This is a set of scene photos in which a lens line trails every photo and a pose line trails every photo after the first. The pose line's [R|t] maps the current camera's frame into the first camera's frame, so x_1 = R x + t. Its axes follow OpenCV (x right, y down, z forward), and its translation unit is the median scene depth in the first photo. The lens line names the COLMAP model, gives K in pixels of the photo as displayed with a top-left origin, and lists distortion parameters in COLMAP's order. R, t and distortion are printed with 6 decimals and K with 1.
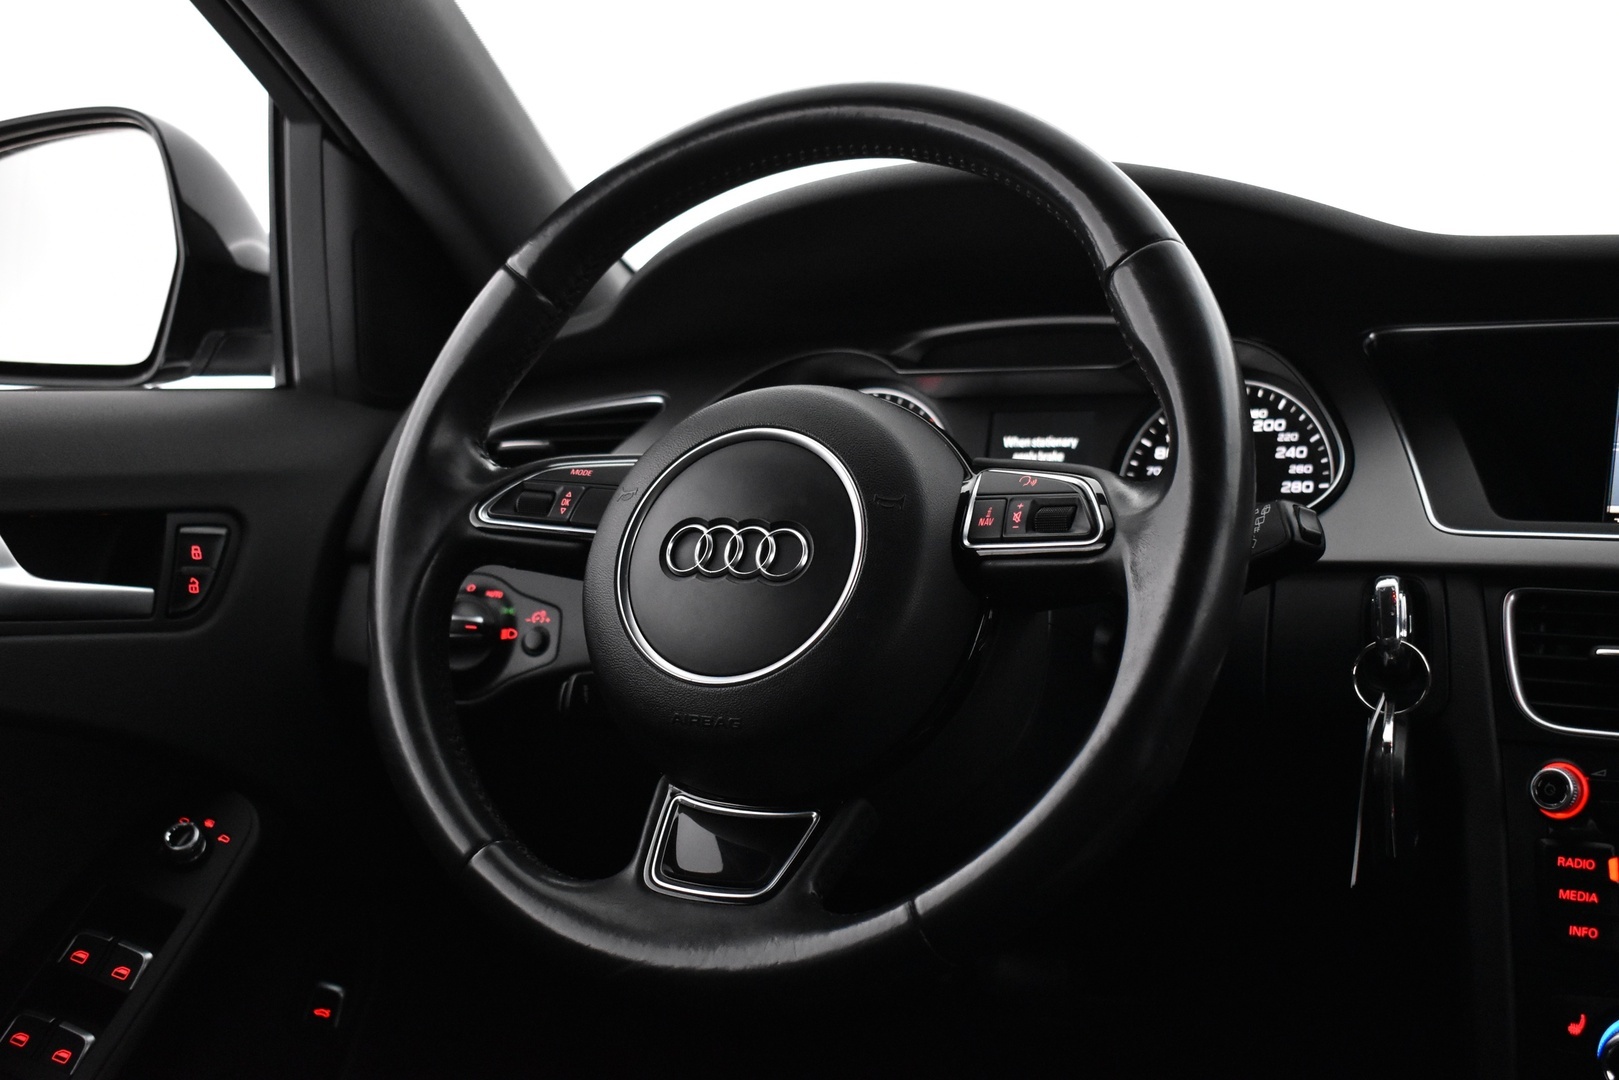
lens RADIAL K [[2143.1, 0, 809.5], [0, 2143.1, 540.0], [0, 0, 1]] dist [-0.066582, 0.057148]
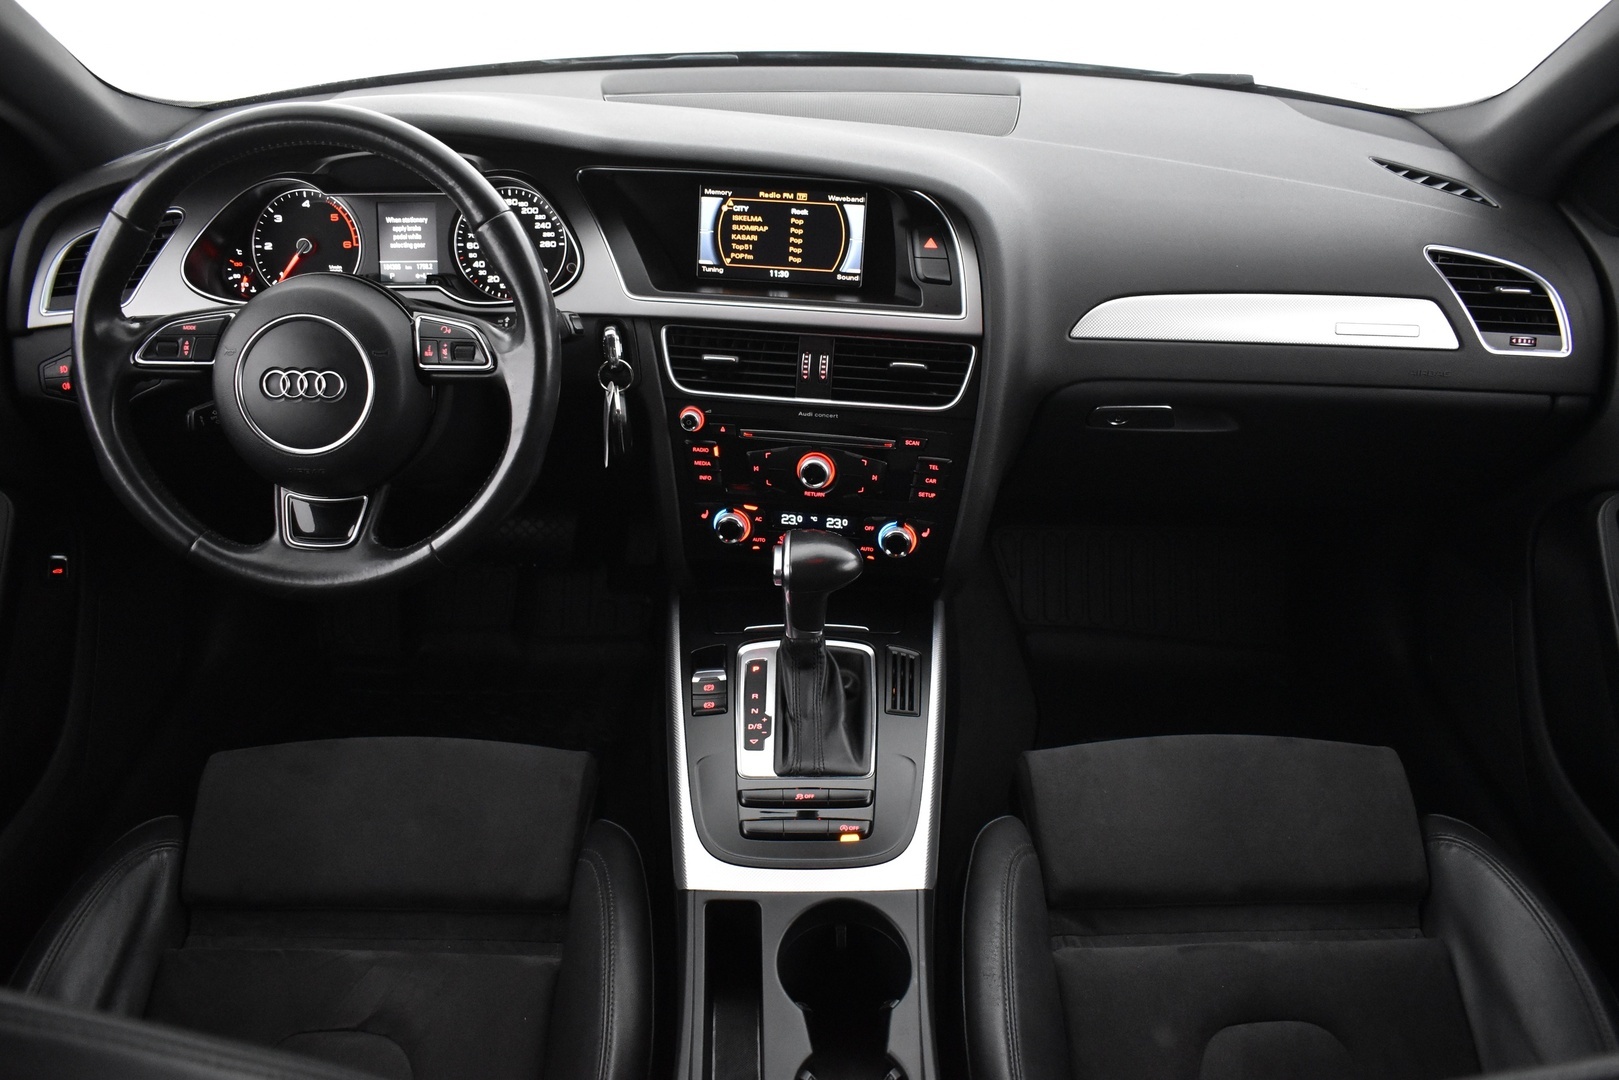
lens RADIAL K [[1299.4, 0, 809.5], [0, 1299.4, 540.0], [0, 0, 1]] dist [-0.062647, 0.000287]
pose [[0.879289, -0.220368, 0.422243, -0.150322], [0.002361, 0.888532, 0.458808, -0.394648], [-0.476283, -0.402428, 0.781797, -0.200315]]
